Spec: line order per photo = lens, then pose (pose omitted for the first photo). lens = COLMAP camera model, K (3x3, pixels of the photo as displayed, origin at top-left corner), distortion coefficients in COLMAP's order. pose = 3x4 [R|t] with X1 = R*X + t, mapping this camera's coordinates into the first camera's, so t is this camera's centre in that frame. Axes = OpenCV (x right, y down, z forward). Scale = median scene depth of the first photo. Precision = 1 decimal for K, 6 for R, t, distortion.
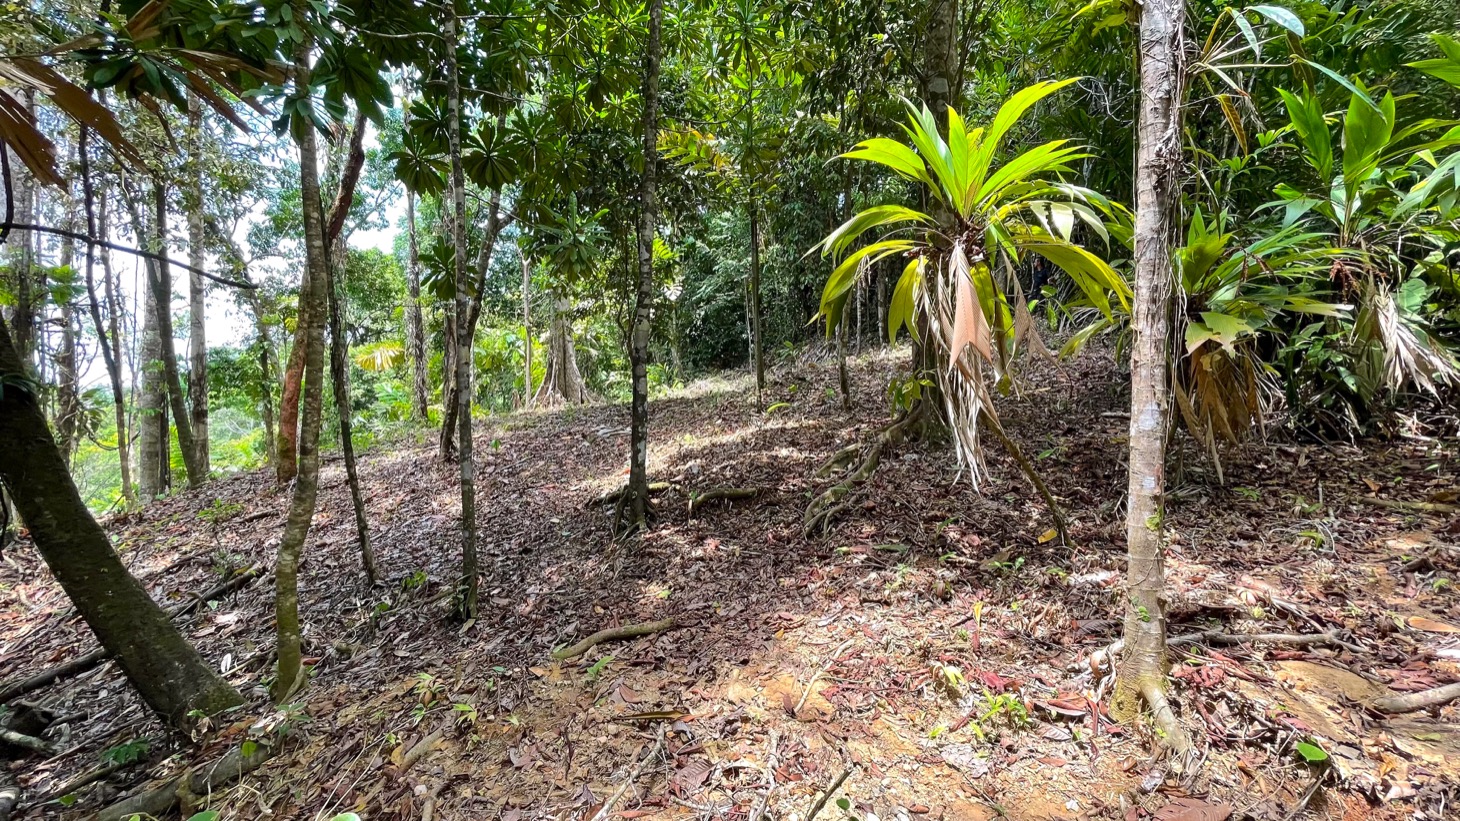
lens RADIAL K [[580.5, 0, 730.0], [0, 580.5, 410.5], [0, 0, 1]] dist [0.000618, 0.001169]
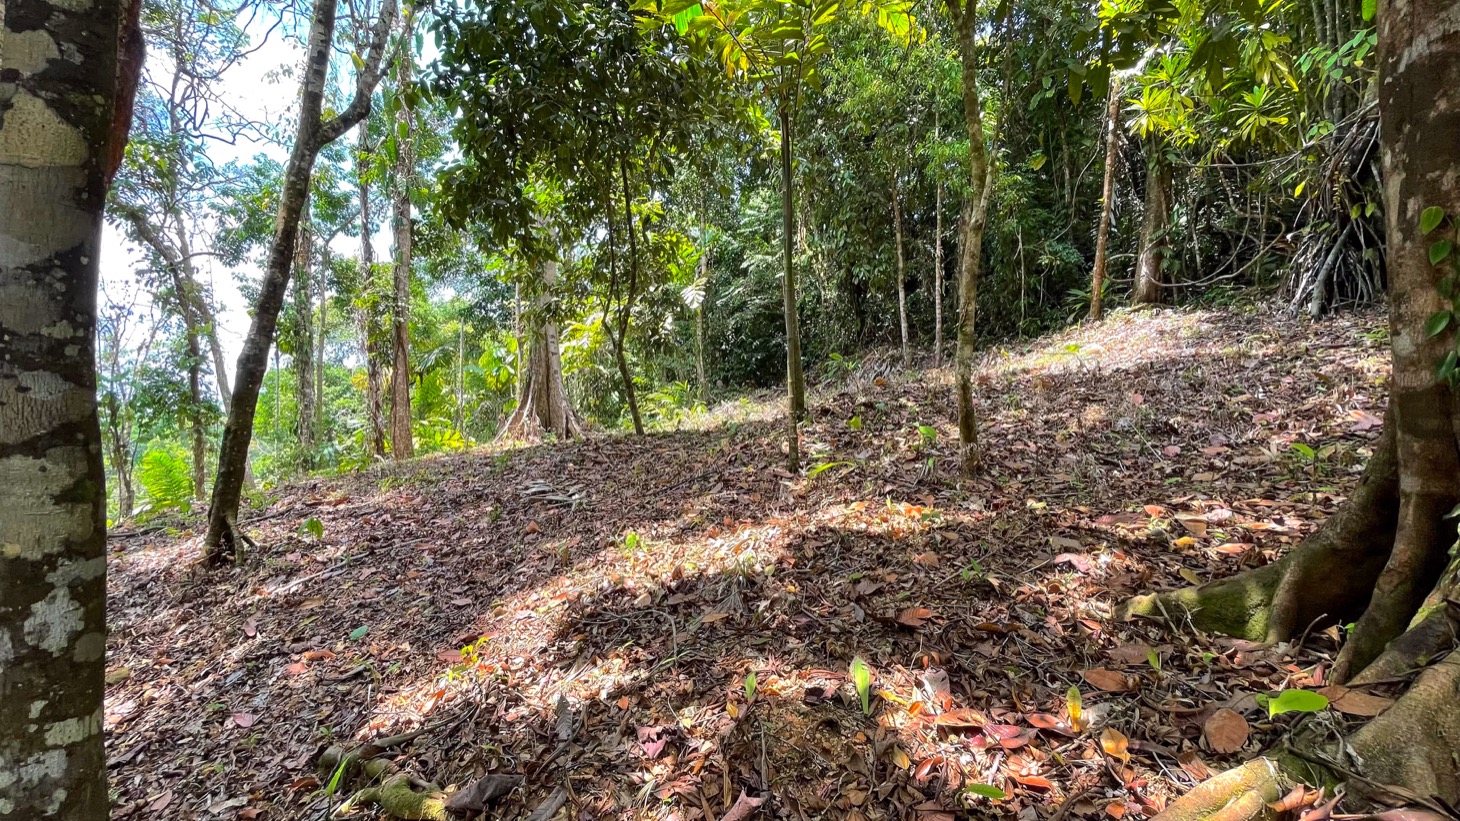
lens RADIAL K [[580.5, 0, 730.0], [0, 580.5, 410.5], [0, 0, 1]] dist [0.000618, 0.001169]
pose [[0.997285, -0.000875, -0.073629, 0.013162], [-0.001604, 0.999434, -0.033604, -0.013401], [0.073616, 0.033630, 0.996719, 0.196324]]
